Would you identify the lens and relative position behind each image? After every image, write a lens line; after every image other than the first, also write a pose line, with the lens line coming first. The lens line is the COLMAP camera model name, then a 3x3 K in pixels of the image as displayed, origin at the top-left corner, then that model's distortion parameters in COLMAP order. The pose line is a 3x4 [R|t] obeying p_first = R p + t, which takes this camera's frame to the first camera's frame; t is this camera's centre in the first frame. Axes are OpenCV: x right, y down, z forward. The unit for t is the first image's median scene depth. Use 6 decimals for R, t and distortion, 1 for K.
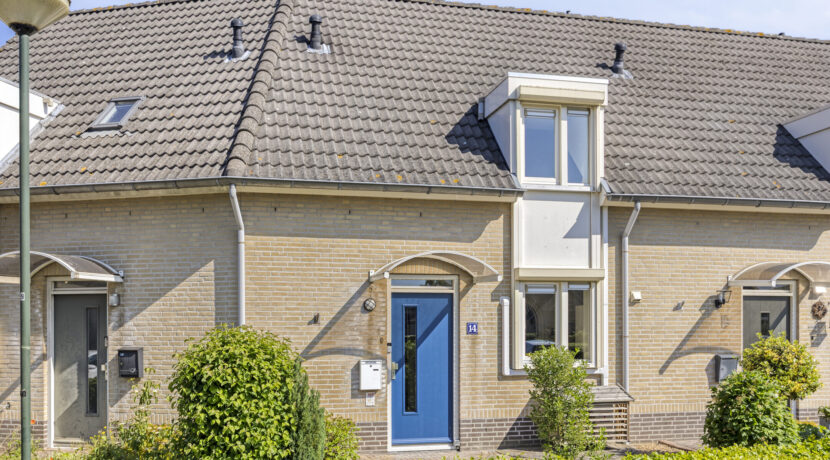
lens RADIAL K [[804.0, 0, 418.7], [0, 804.0, 335.8], [0, 0, 1]] dist [-0.007677, 0.012297]
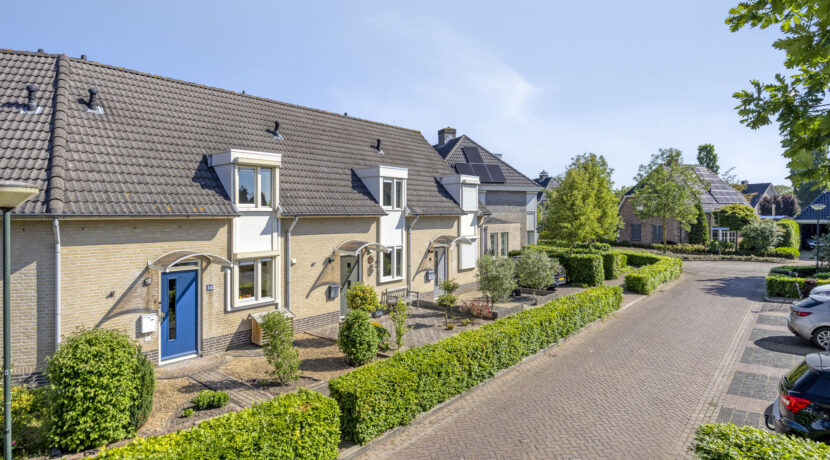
lens RADIAL K [[463.8, 0, 411.1], [0, 463.8, 211.2], [0, 0, 1]] dist [-0.004367, -0.000614]
pose [[0.812543, 0.003161, 0.582893, -0.173250], [0.002737, 0.999954, -0.009238, -0.170483], [-0.582895, 0.009102, 0.812496, -0.115372]]
